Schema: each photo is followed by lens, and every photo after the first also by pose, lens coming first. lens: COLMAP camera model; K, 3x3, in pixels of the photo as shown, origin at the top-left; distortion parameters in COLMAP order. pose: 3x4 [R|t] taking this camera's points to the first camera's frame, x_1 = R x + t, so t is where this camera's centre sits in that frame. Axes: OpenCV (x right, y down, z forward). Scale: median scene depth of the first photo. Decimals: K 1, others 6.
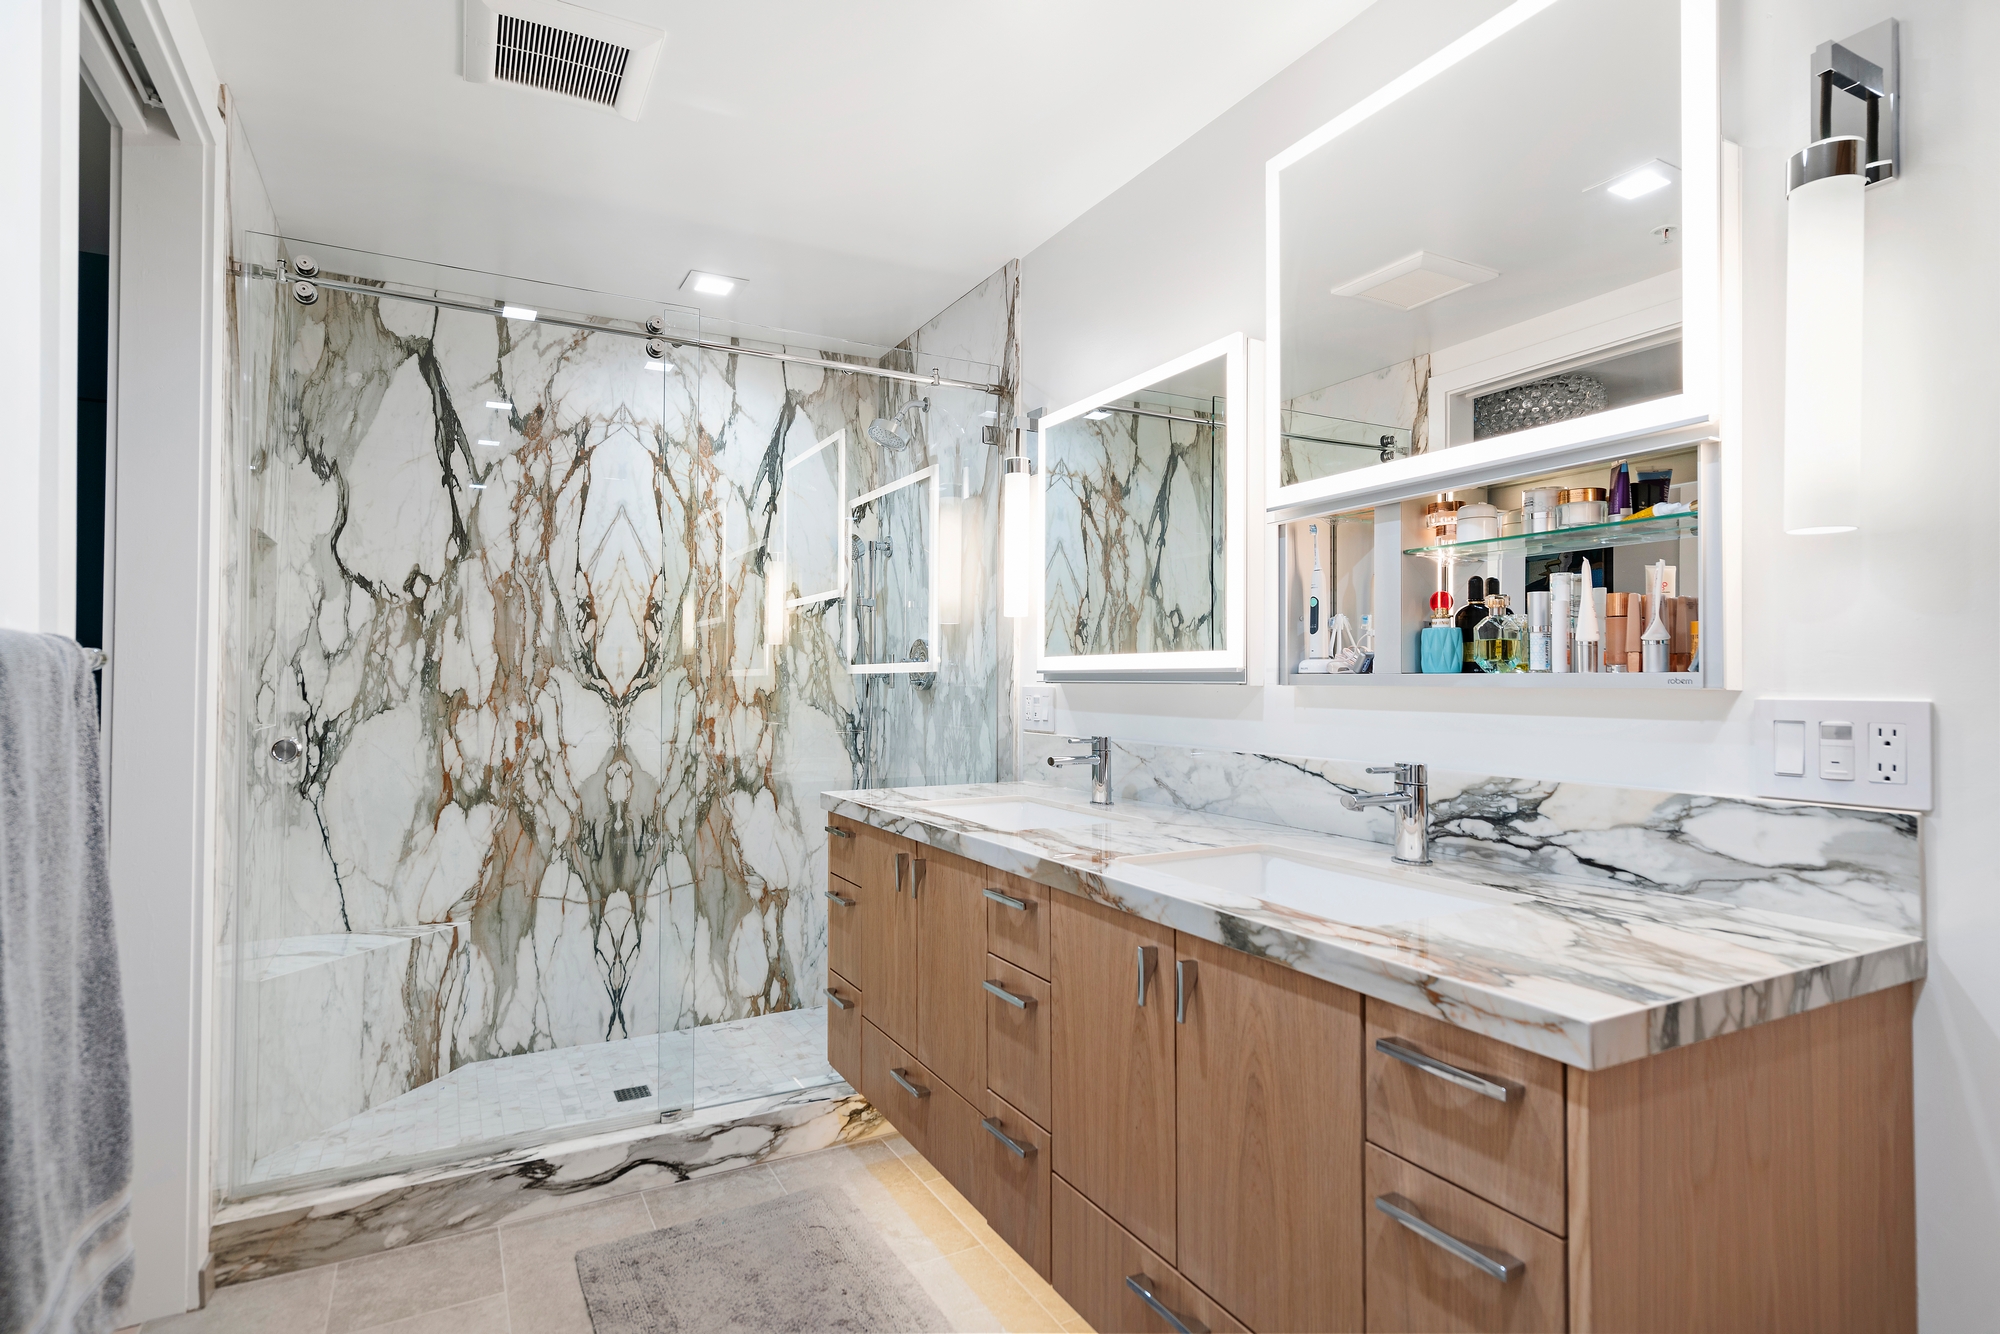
lens RADIAL K [[1036.6, 0, 1000.0], [0, 1036.6, 667.0], [0, 0, 1]] dist [0.014954, 0.000252]
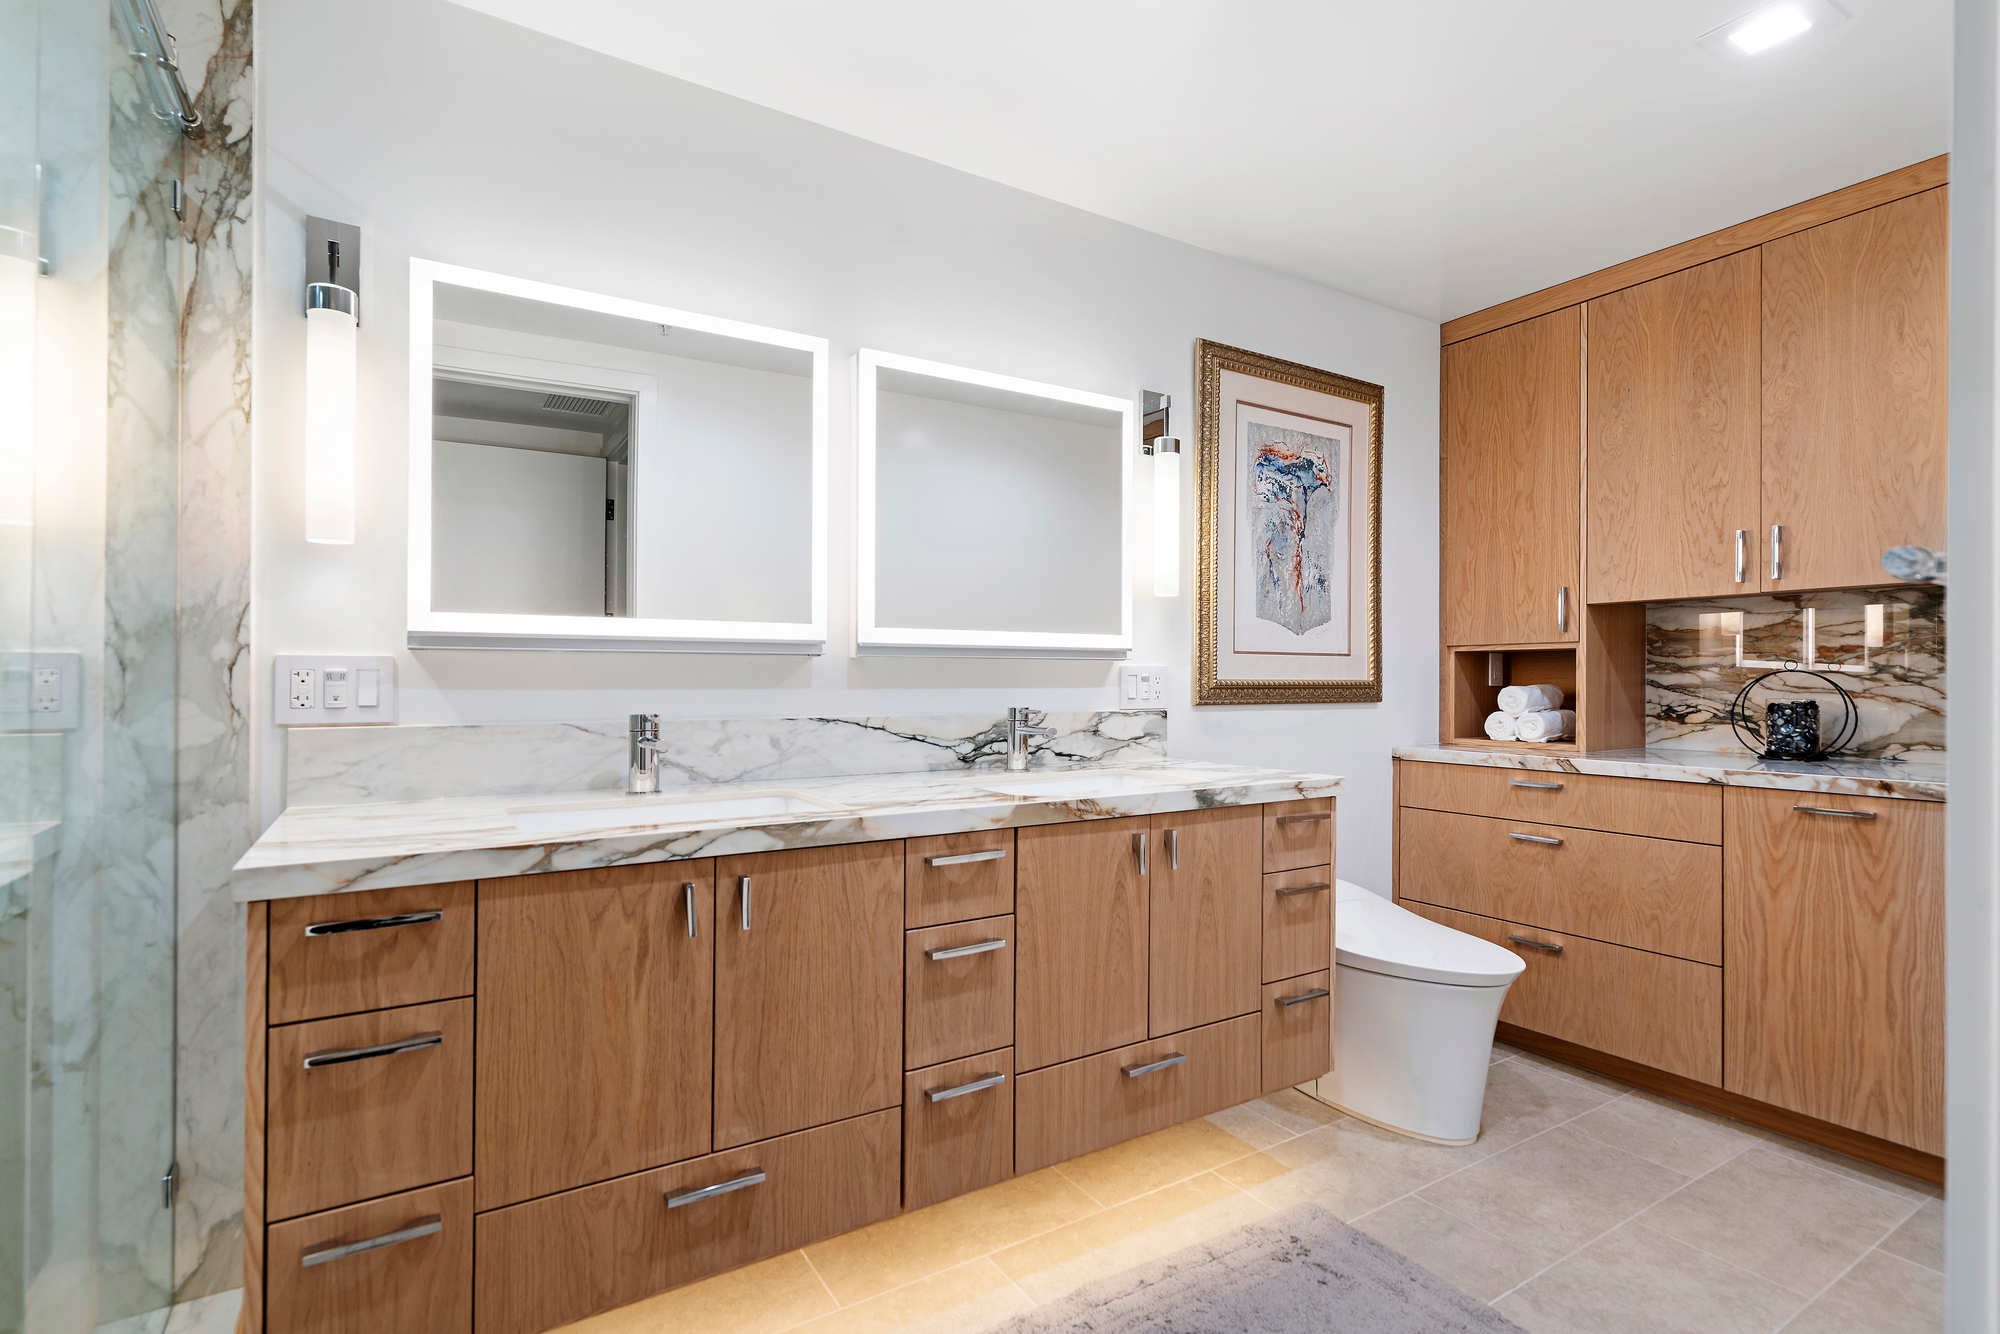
lens RADIAL K [[949.9, 0, 1000.0], [0, 949.9, 667.0], [0, 0, 1]] dist [-0.000234, 0.000204]
pose [[-0.062803, 0.008067, 0.997993, -1.116523], [-0.016026, 0.999830, -0.009091, 0.049632], [-0.997897, -0.016565, -0.062663, 1.221351]]
